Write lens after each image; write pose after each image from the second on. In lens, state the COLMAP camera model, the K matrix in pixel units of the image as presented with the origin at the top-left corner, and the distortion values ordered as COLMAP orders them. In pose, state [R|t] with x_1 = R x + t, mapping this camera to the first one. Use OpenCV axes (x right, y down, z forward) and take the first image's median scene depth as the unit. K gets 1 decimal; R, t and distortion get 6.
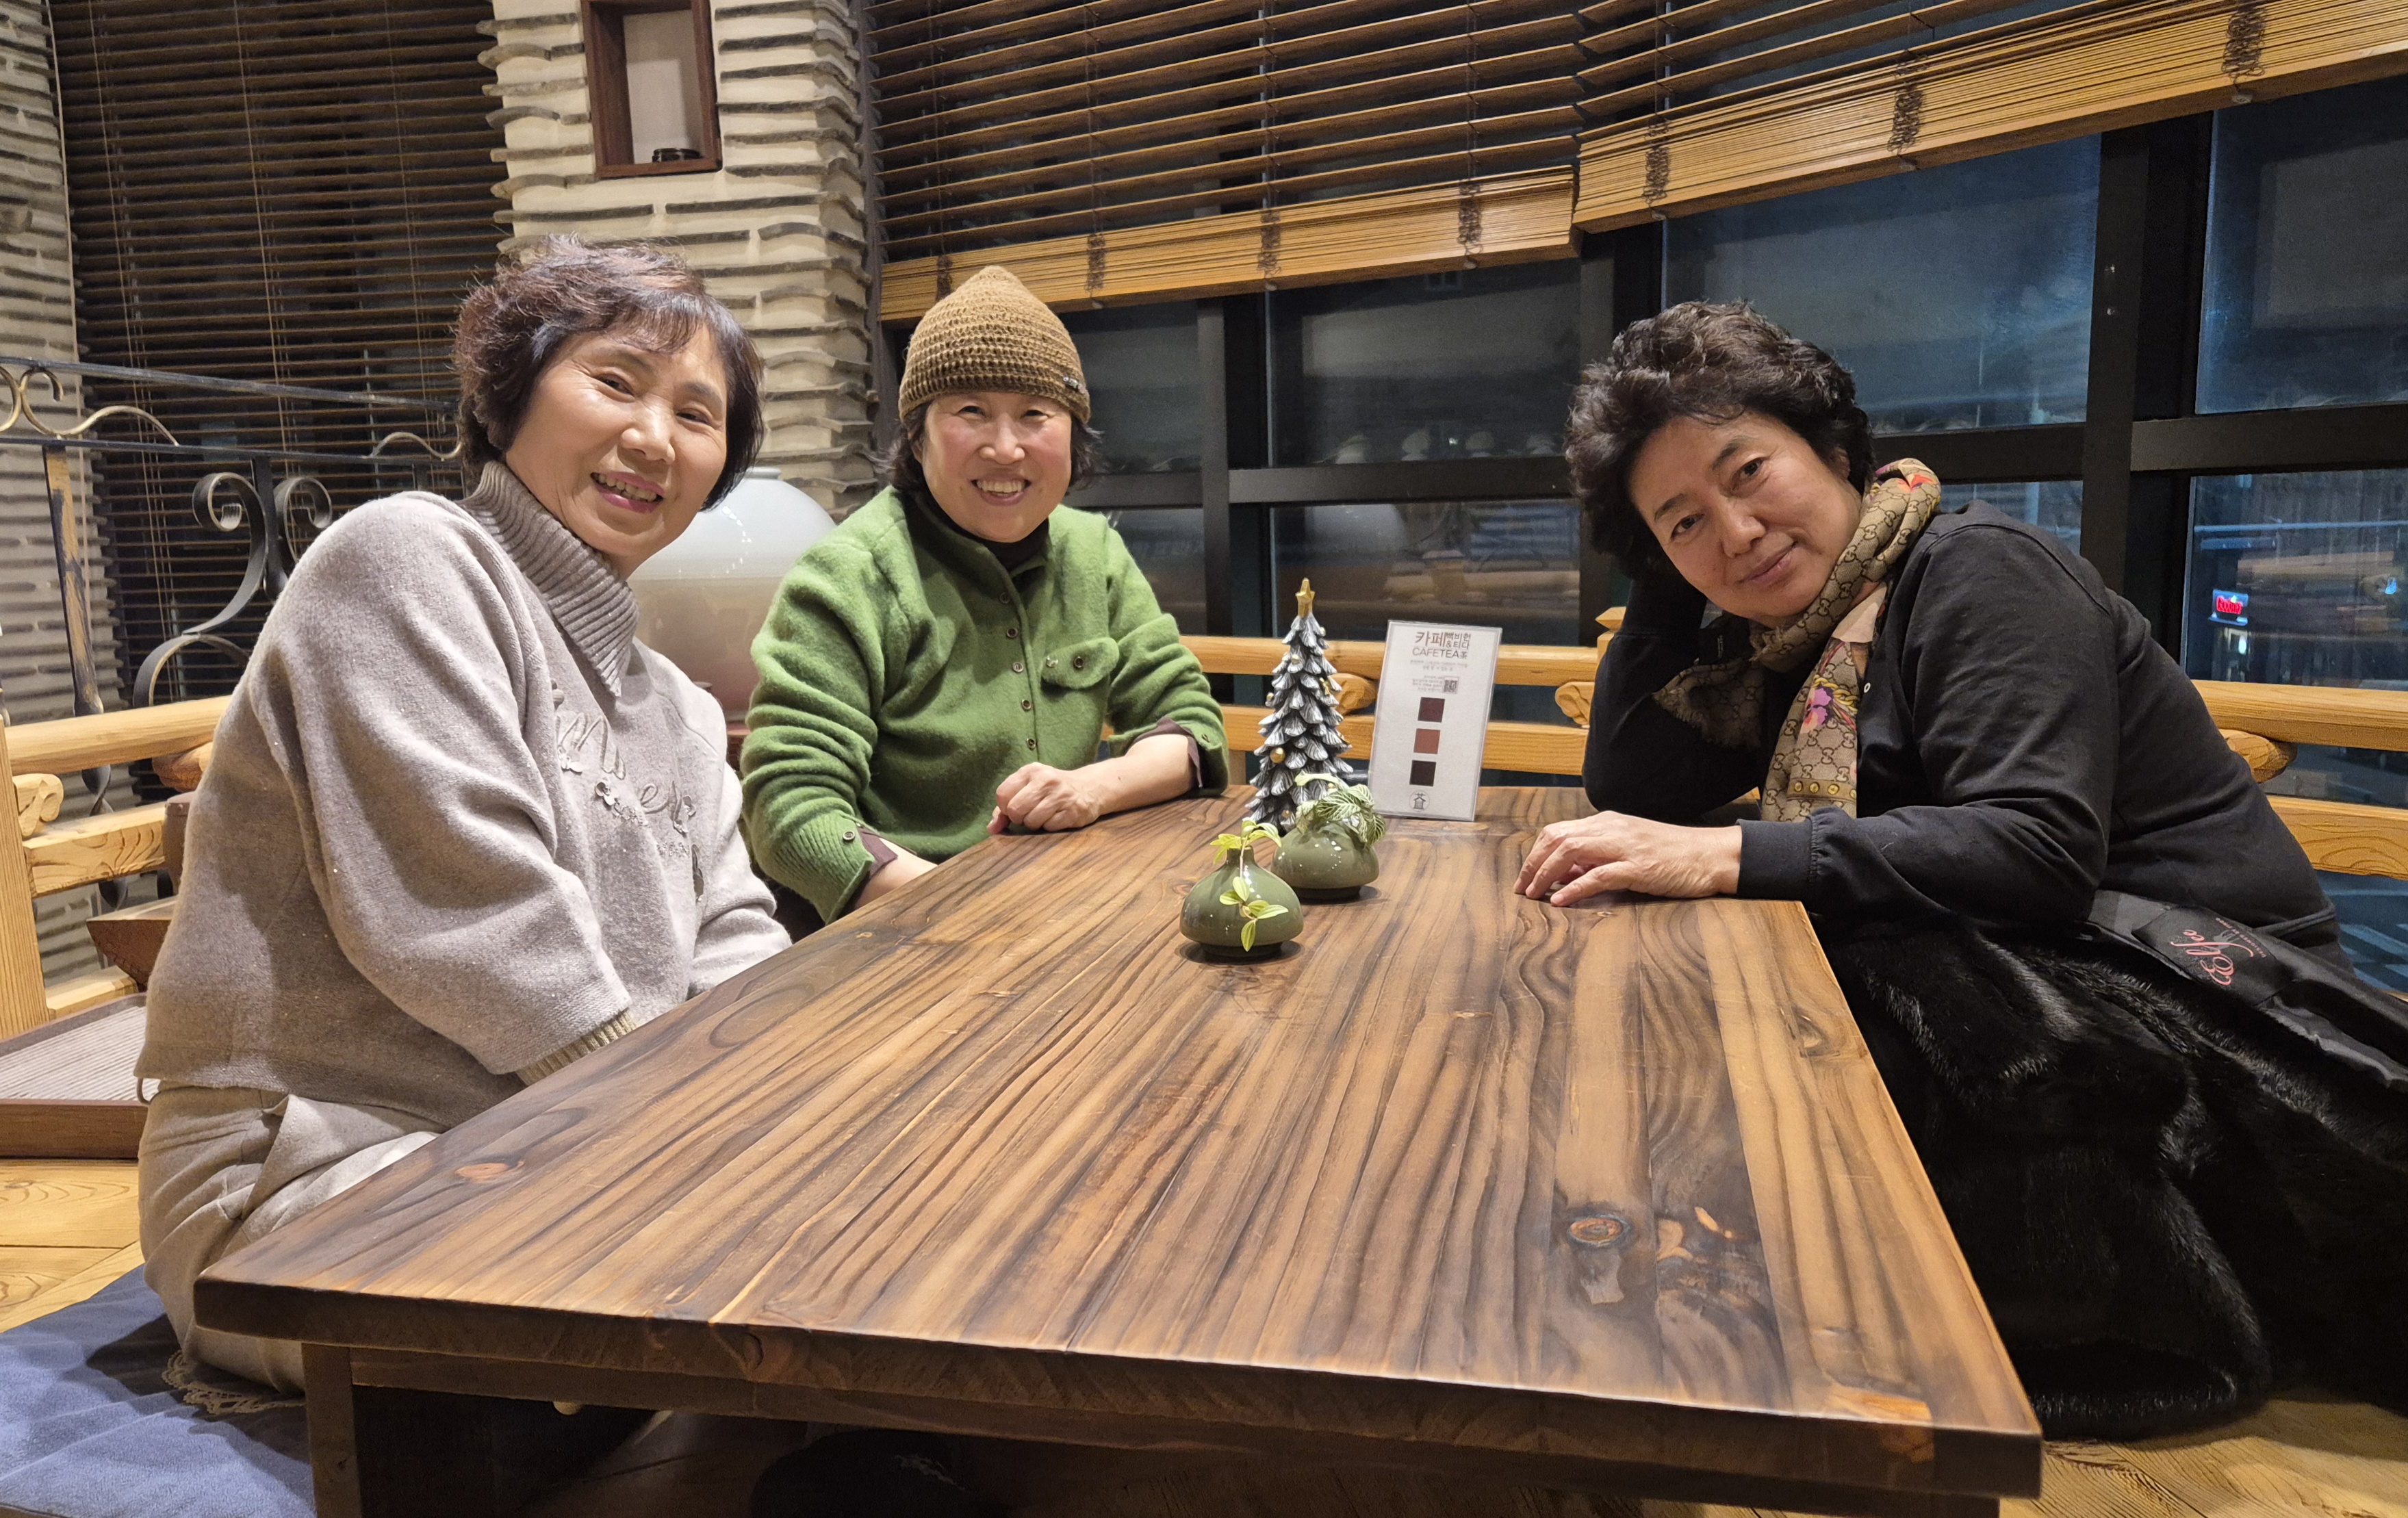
lens RADIAL K [[1798.6, 0, 1204.0], [0, 1798.6, 759.0], [0, 0, 1]] dist [0.109199, -0.048499]
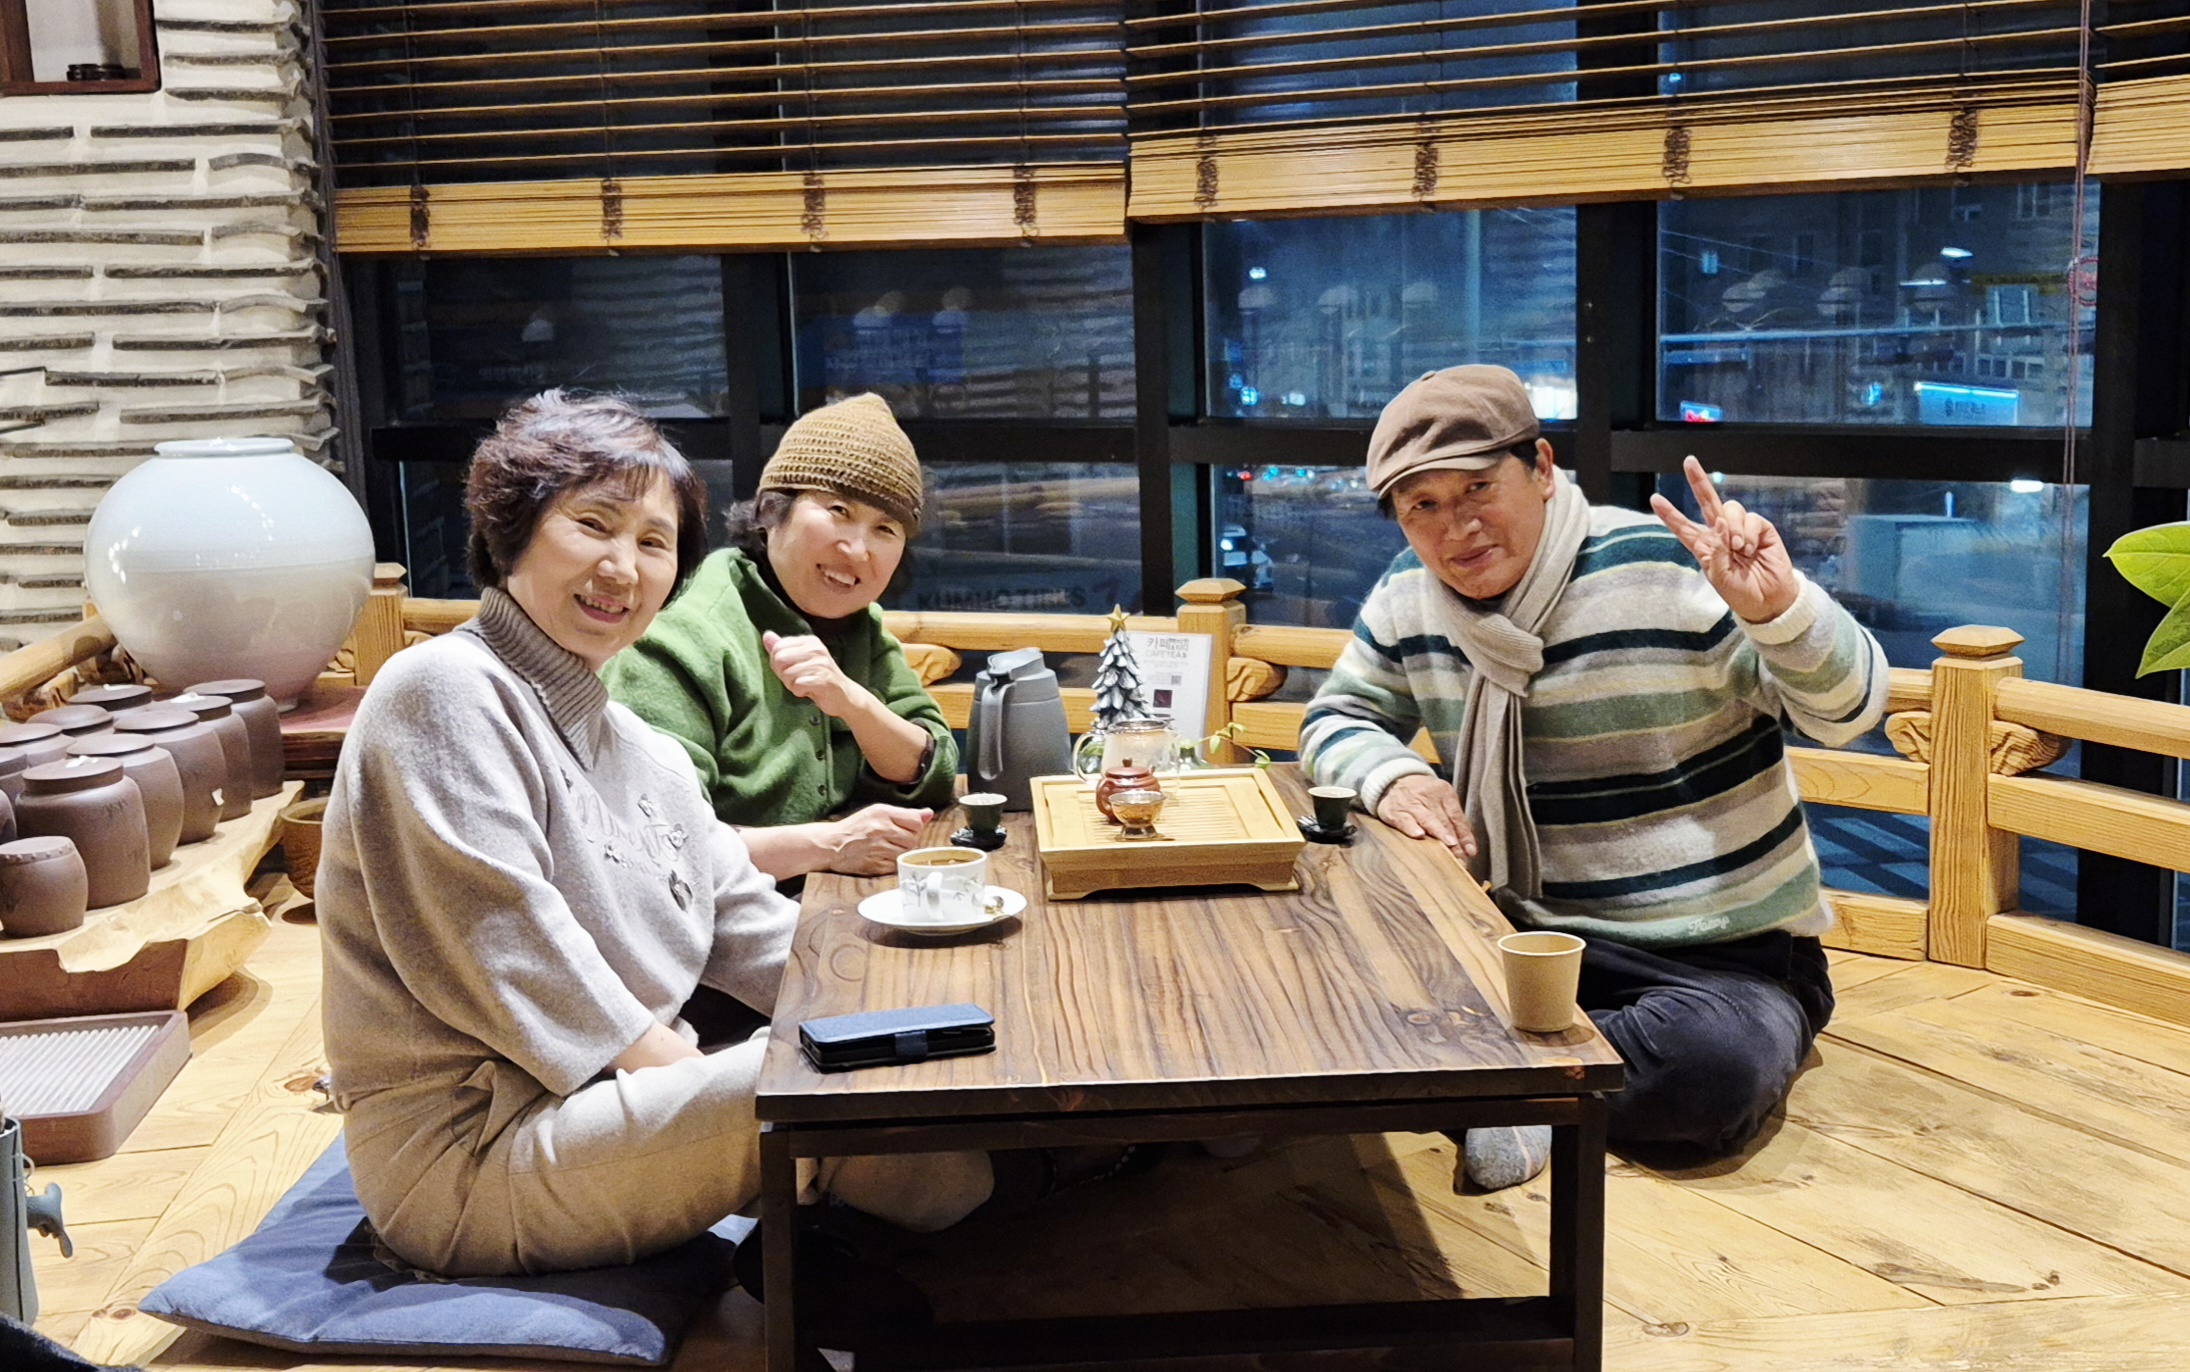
lens RADIAL K [[2318.5, 0, 1095.0], [0, 2318.5, 686.0], [0, 0, 1]] dist [0.120839, -0.001883]
pose [[0.967626, -0.041813, 0.248901, -0.155712], [0.040926, 0.999124, 0.008741, -0.031122], [-0.249049, 0.001728, 0.968489, -0.291912]]
